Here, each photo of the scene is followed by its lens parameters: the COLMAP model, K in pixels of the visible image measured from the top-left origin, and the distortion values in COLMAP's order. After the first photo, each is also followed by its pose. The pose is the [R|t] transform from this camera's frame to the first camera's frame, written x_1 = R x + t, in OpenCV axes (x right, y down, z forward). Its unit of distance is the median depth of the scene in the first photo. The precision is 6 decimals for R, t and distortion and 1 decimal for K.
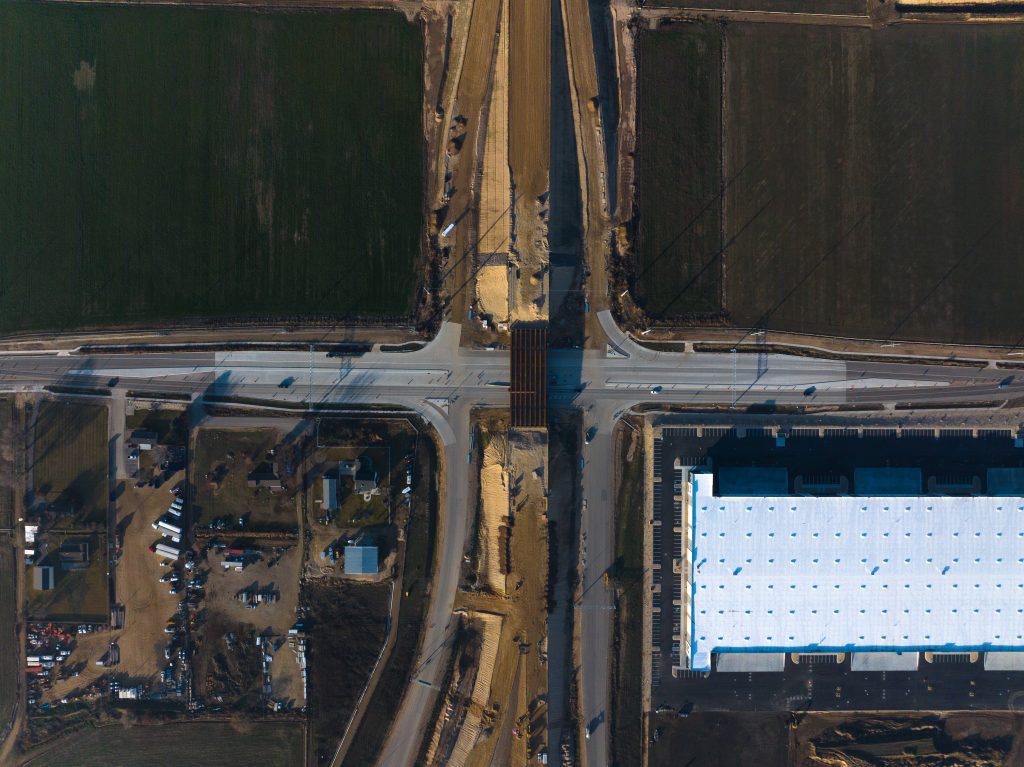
lens RADIAL K [[713.7, 0, 513.4], [0, 713.7, 375.9], [0, 0, 1]] dist [-0.043801, 0.011429]
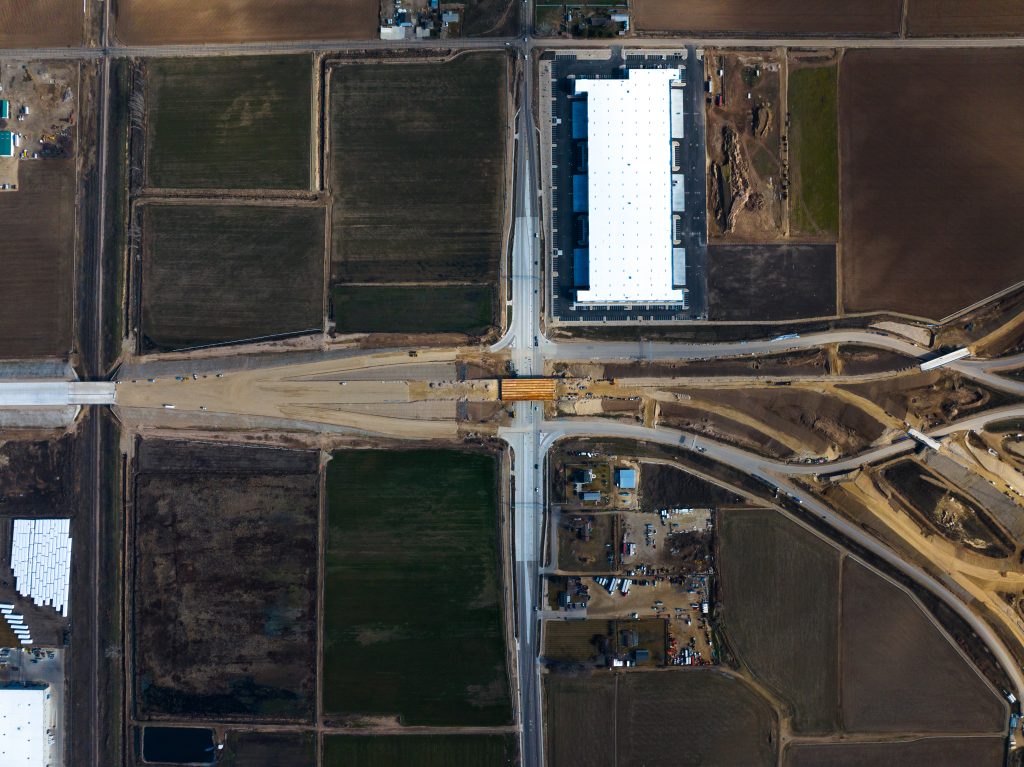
lens RADIAL K [[713.7, 0, 511.7], [0, 713.7, 383.1], [0, 0, 1]] dist [-0.043801, 0.011429]
pose [[-0.015649, -0.999776, 0.014284, 0.012579], [0.999871, -0.015597, 0.003748, -0.044534], [-0.003524, 0.014341, 0.999891, -0.844025]]
